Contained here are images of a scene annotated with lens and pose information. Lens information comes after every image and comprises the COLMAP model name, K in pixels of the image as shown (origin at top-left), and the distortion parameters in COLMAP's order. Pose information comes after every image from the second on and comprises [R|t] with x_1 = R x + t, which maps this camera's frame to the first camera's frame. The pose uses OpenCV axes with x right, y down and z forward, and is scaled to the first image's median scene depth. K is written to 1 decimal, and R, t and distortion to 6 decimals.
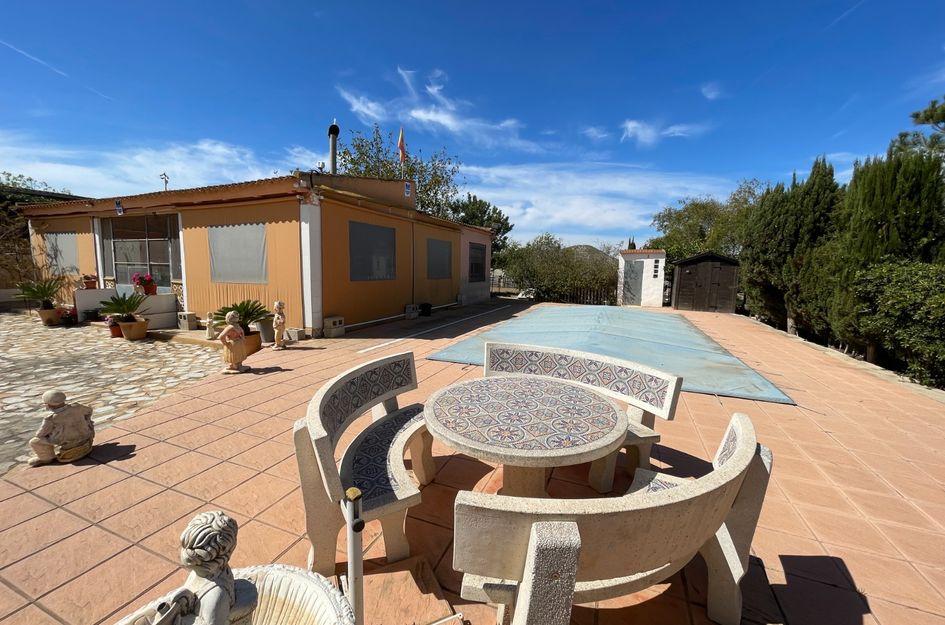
lens RADIAL K [[381.5, 0, 471.1], [0, 381.5, 313.1], [0, 0, 1]] dist [-0.002953, 0.001349]
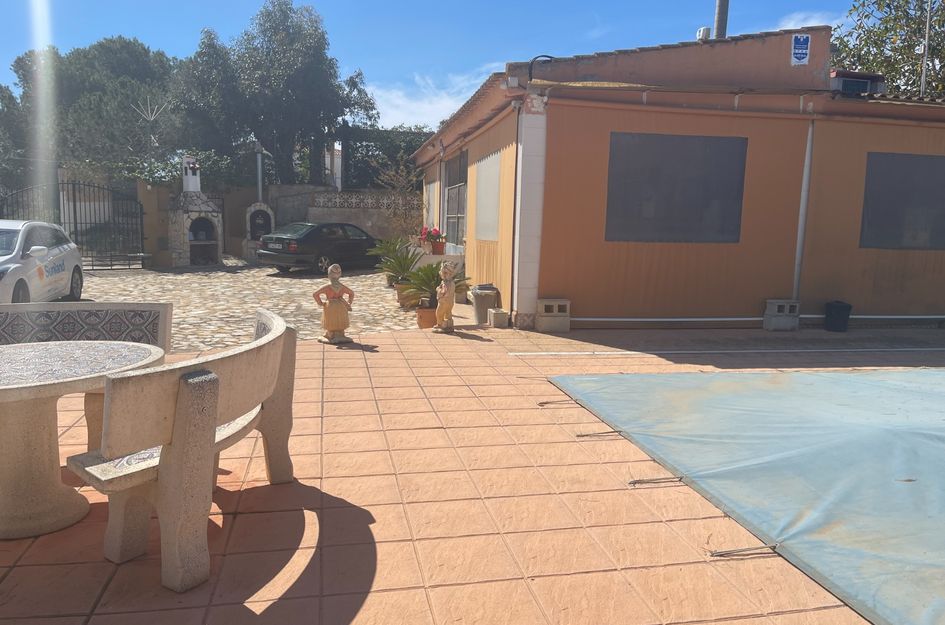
lens RADIAL K [[717.0, 0, 468.4], [0, 717.0, 317.8], [0, 0, 1]] dist [0.066744, -0.087131]
pose [[0.536985, 0.109619, -0.836439, 0.405314], [-0.116449, 0.991661, 0.055202, -0.005173], [0.835516, 0.067760, 0.545273, 0.219046]]
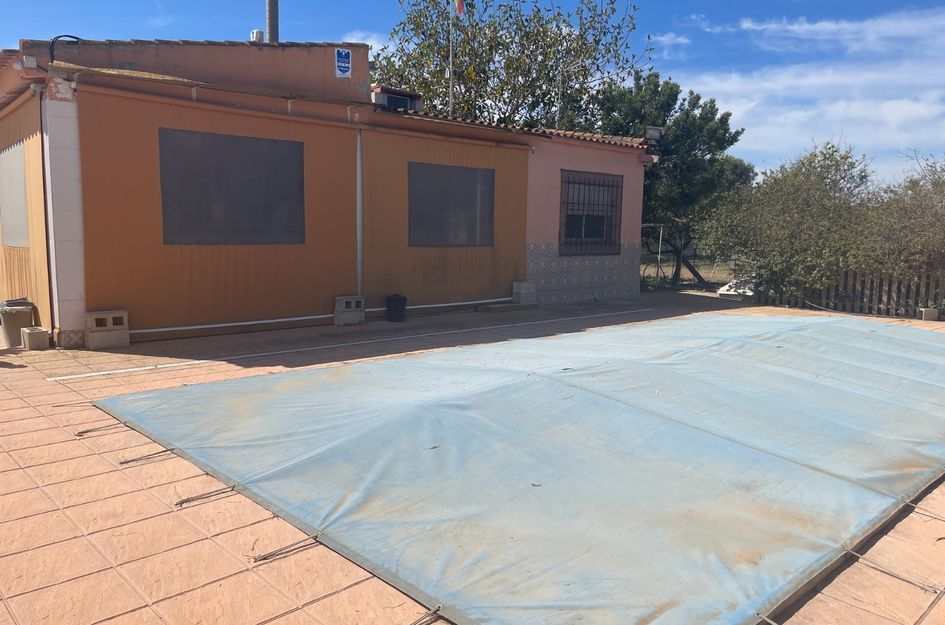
lens RADIAL K [[717.0, 0, 478.5], [0, 717.0, 315.3], [0, 0, 1]] dist [0.066744, -0.087131]
pose [[0.905302, 0.044284, -0.422453, 0.421733], [-0.048189, 0.998837, 0.001438, -0.007653], [0.422025, 0.019056, 0.906384, 0.241842]]
